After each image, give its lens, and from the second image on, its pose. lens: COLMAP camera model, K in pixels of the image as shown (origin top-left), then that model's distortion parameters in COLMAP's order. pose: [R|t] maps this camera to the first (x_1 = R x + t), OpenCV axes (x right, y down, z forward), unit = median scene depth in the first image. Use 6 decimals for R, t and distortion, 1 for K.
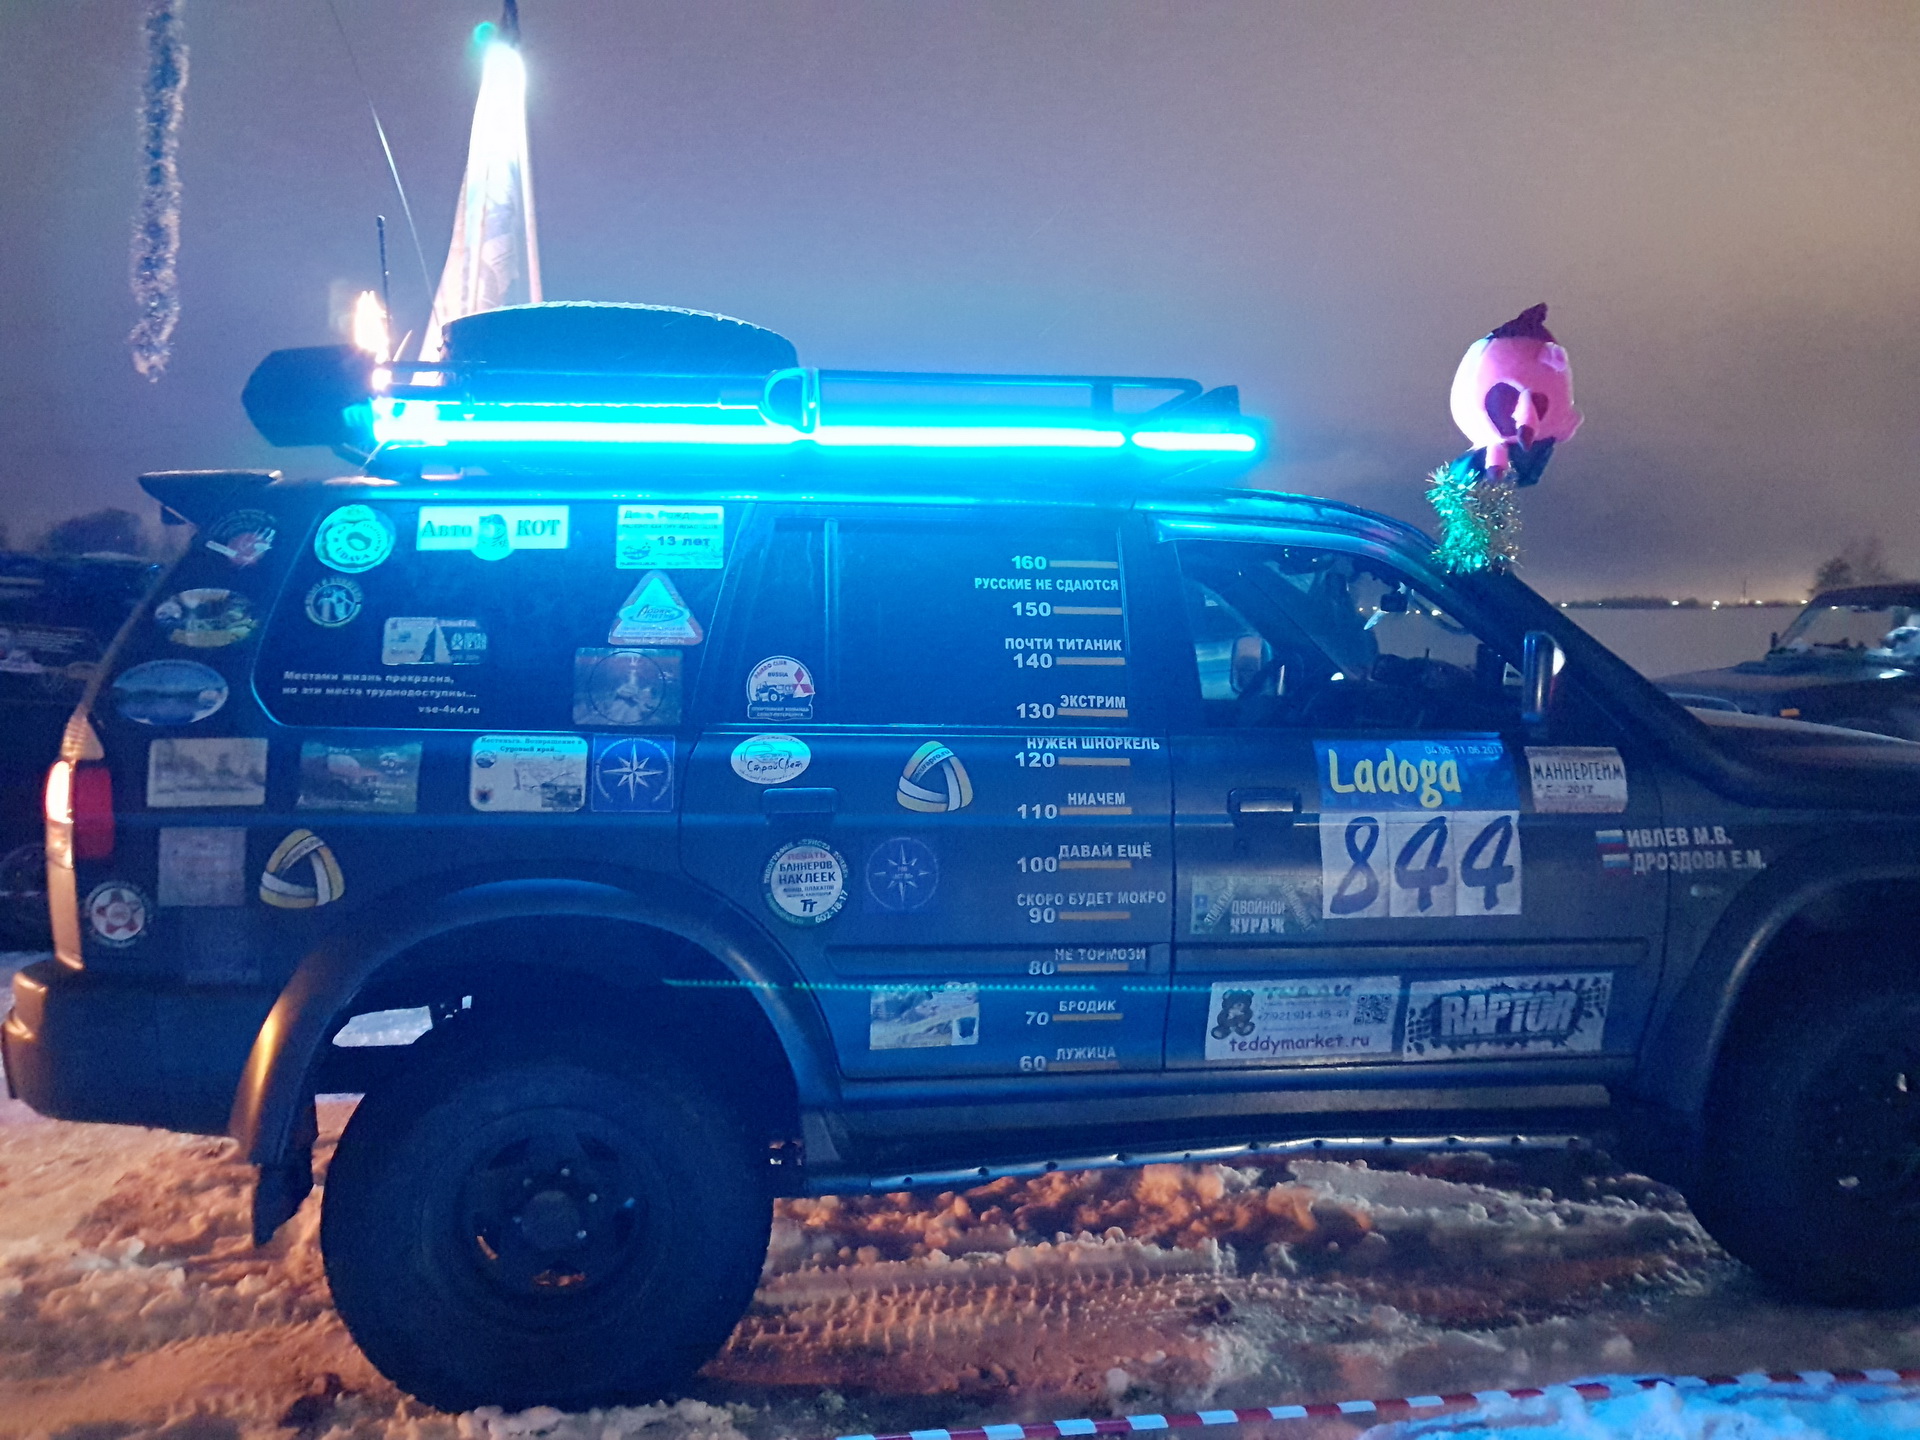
lens RADIAL K [[1527.6, 0, 948.0], [0, 1527.6, 719.3], [0, 0, 1]] dist [0.016635, -0.021598]
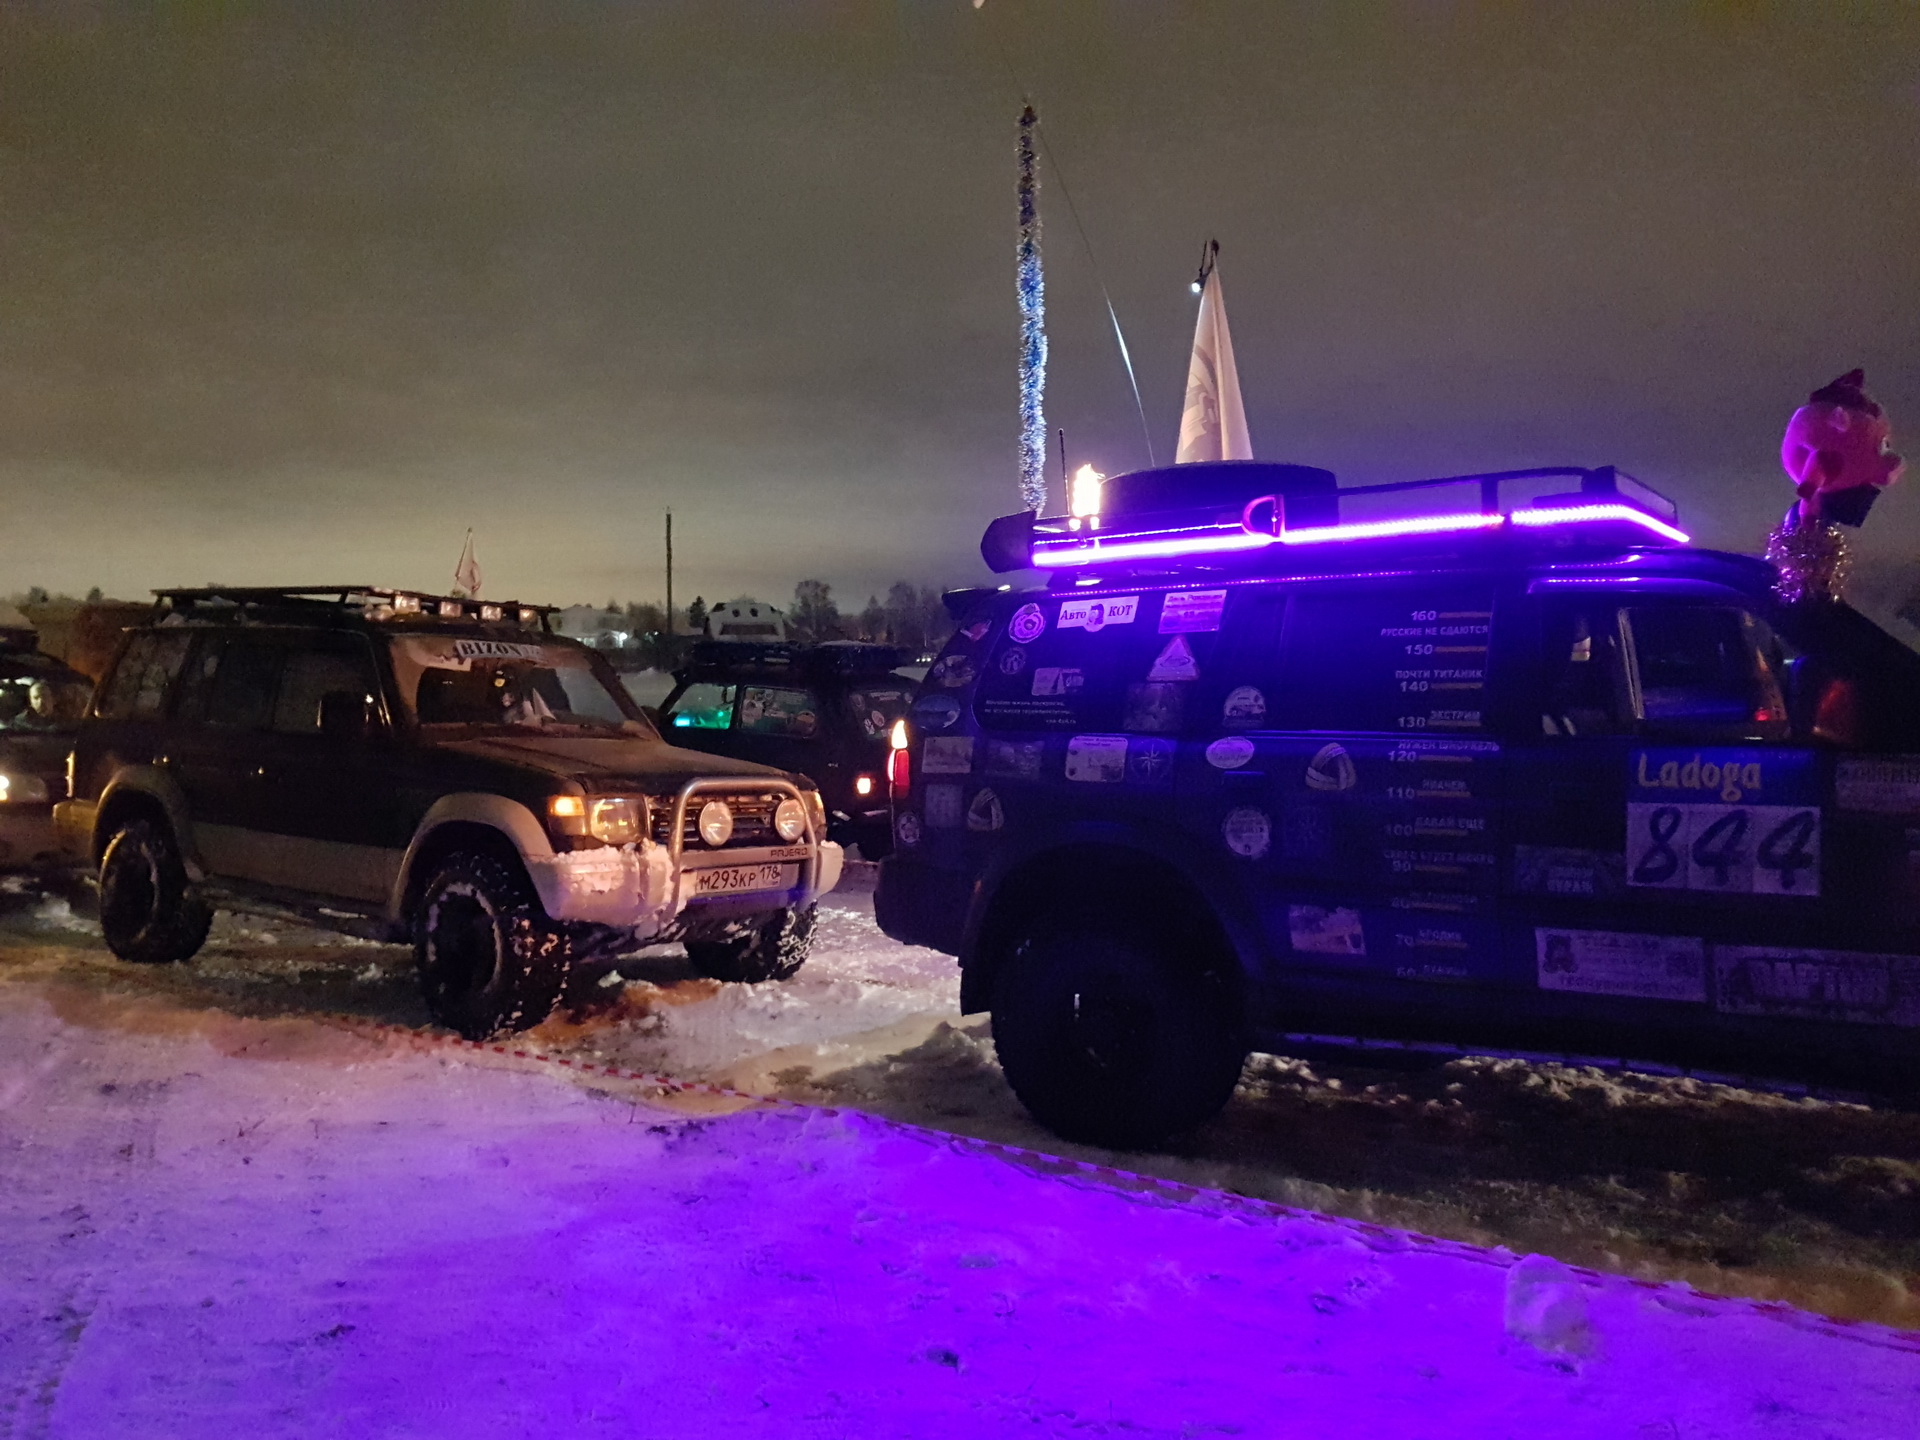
lens RADIAL K [[1527.6, 0, 951.1], [0, 1527.6, 720.5], [0, 0, 1]] dist [0.016635, -0.021598]
pose [[0.733846, -0.003020, -0.679309, 0.695822], [-0.013672, 0.999722, -0.019214, 0.025683], [0.679178, 0.023387, 0.733601, -0.315373]]
